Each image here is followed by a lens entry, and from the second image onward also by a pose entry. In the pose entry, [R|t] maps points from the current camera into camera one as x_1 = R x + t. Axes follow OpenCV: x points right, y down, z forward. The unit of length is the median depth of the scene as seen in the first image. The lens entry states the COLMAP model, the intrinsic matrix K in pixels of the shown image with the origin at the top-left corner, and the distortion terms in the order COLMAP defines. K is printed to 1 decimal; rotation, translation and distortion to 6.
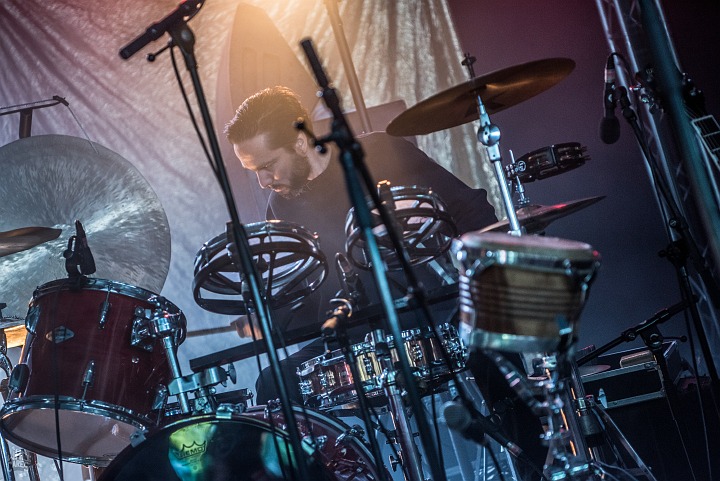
lens RADIAL K [[1447.8, 0, 360.0], [0, 1447.8, 240.5], [0, 0, 1]] dist [0.353668, -0.419411]
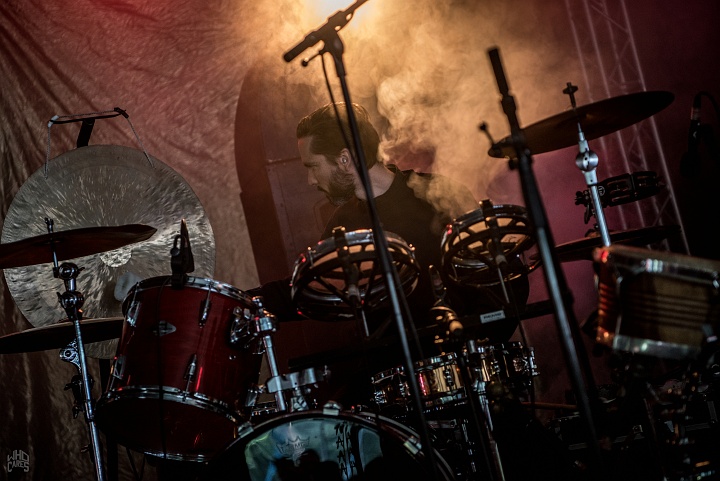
lens RADIAL K [[1426.8, 0, 360.0], [0, 1426.8, 240.5], [0, 0, 1]] dist [0.377604, -0.023104]
pose [[0.995418, 0.059655, 0.074730, -0.147441], [-0.056534, 0.997466, -0.043200, 0.038669], [-0.077118, 0.038777, 0.996268, -0.022467]]
